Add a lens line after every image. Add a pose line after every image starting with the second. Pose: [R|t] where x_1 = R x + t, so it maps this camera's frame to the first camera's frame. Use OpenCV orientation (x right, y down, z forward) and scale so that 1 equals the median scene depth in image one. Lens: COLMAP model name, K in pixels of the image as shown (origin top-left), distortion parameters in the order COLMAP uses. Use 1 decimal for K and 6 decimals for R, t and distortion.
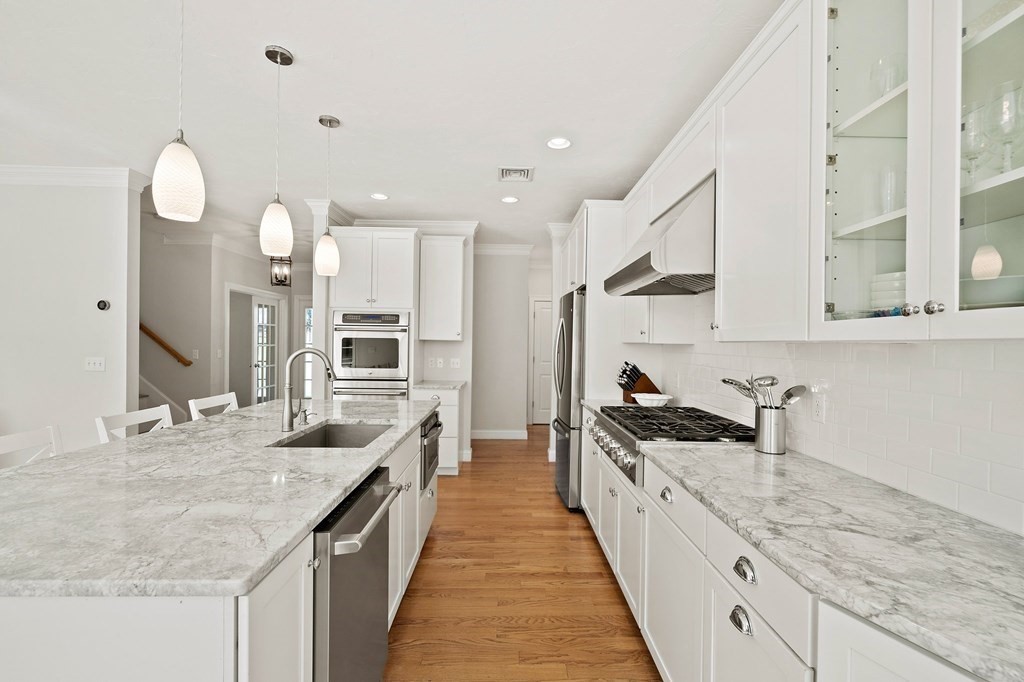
lens RADIAL K [[439.1, 0, 515.1], [0, 439.1, 344.9], [0, 0, 1]] dist [0.000632, -0.000038]
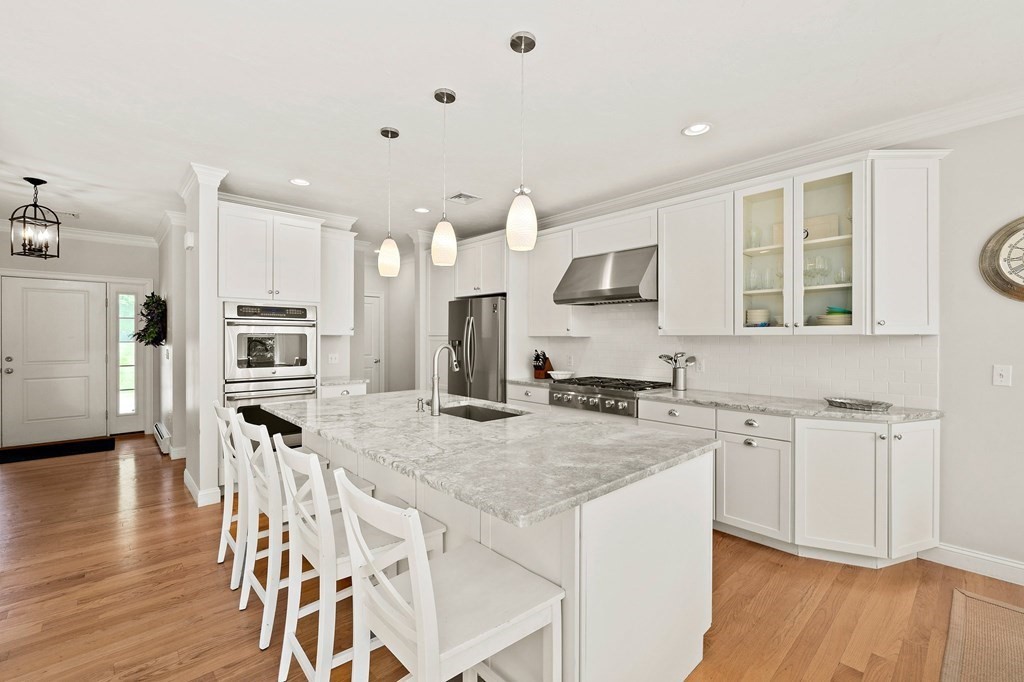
lens RADIAL K [[445.3, 0, 512.0], [0, 445.3, 341.0], [0, 0, 1]] dist [0.001848, 0.000258]
pose [[0.745185, -0.016248, 0.666660, -0.759292], [0.010936, 0.999866, 0.012144, -0.008195], [-0.666768, -0.001759, 0.745263, -0.008411]]
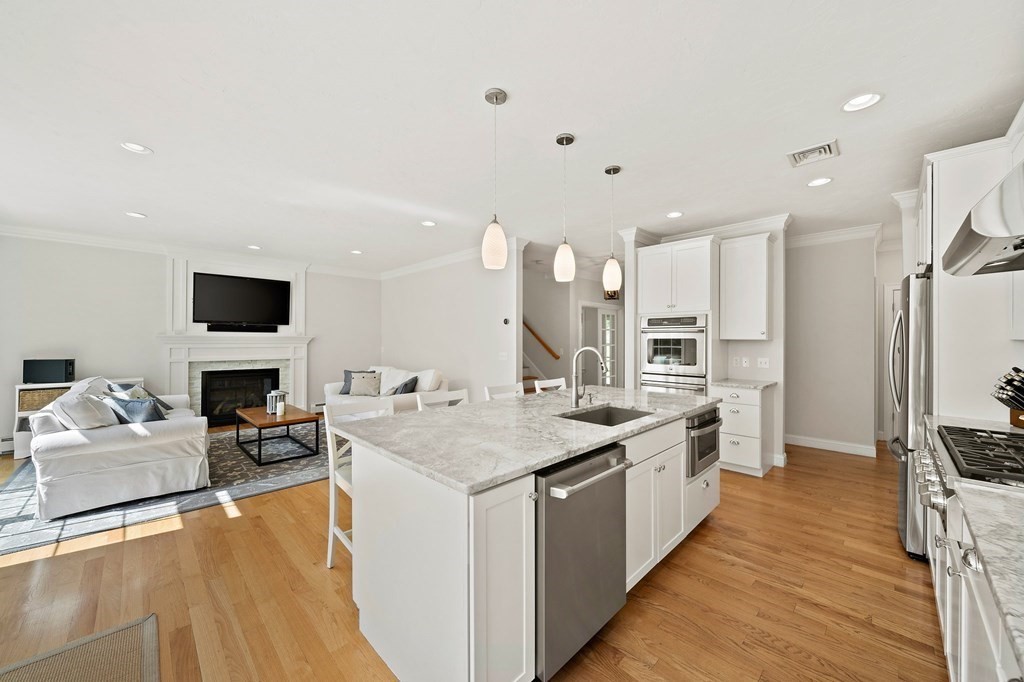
lens RADIAL K [[375.4, 0, 515.7], [0, 375.4, 339.3], [0, 0, 1]] dist [-0.001617, -0.000180]
pose [[0.698293, -0.013955, -0.715676, 0.119401], [0.003512, 0.999865, -0.016070, 0.000897], [0.715803, 0.008708, 0.698248, 0.029630]]
